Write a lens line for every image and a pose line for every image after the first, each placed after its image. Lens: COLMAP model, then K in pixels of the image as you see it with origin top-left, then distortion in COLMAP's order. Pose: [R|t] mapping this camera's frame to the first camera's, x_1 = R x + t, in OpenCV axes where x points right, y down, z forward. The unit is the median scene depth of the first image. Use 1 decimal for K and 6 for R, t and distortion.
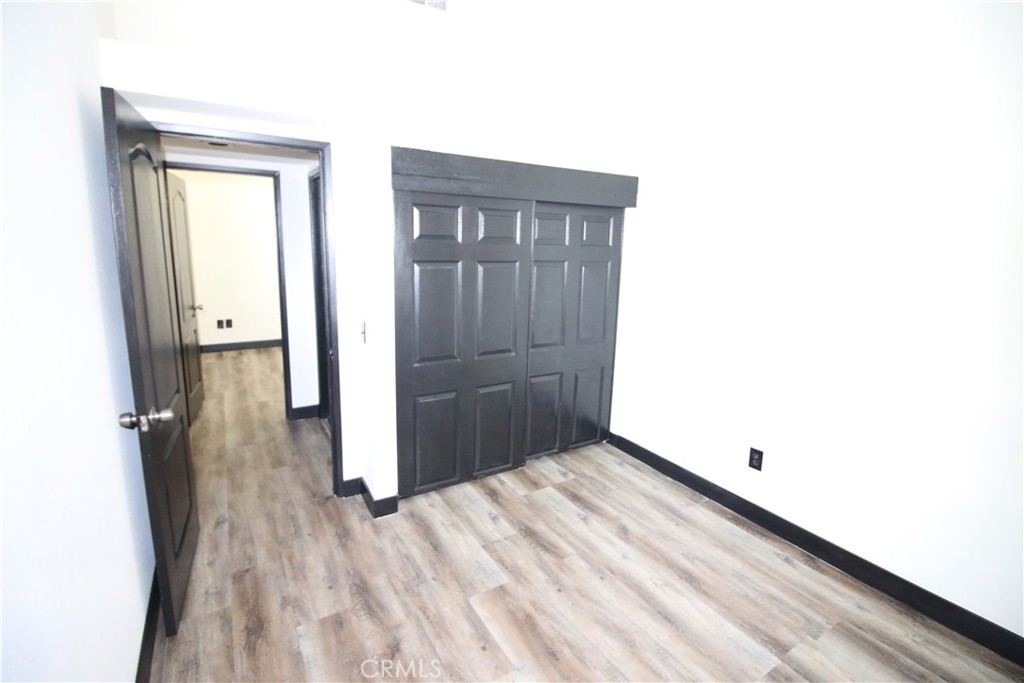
lens RADIAL K [[467.2, 0, 509.6], [0, 467.2, 326.4], [0, 0, 1]] dist [0.000622, -0.013253]
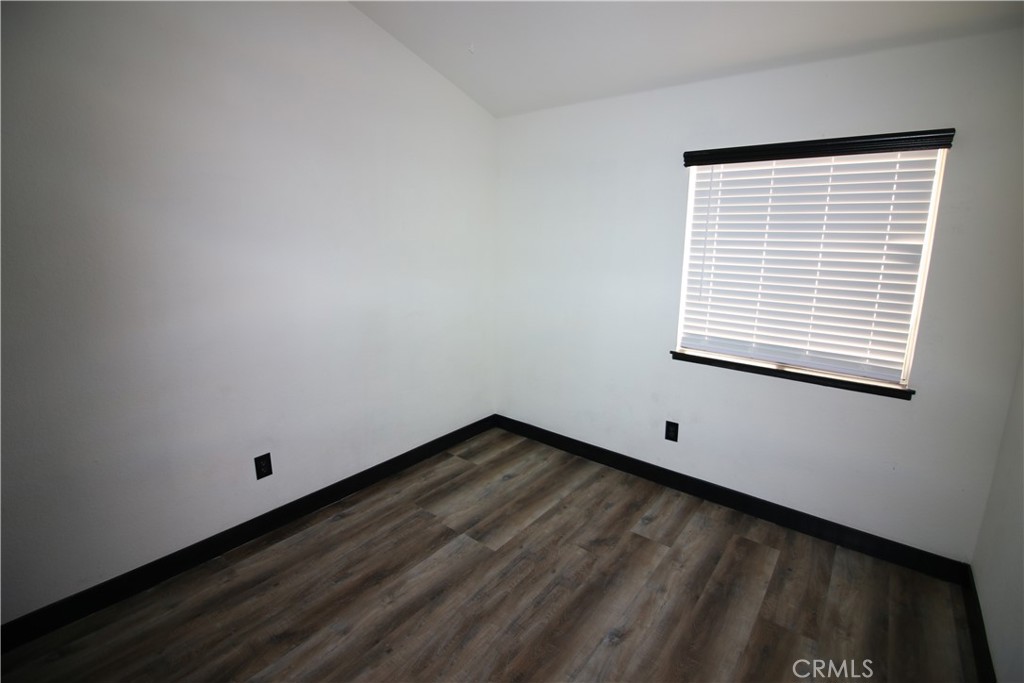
lens RADIAL K [[467.2, 0, 509.6], [0, 467.2, 326.4], [0, 0, 1]] dist [0.000622, -0.013253]
pose [[-0.336054, -0.212317, 0.917600, -0.507663], [0.149283, 0.949937, 0.274472, -0.187847], [-0.929937, 0.229219, -0.287535, 0.942558]]
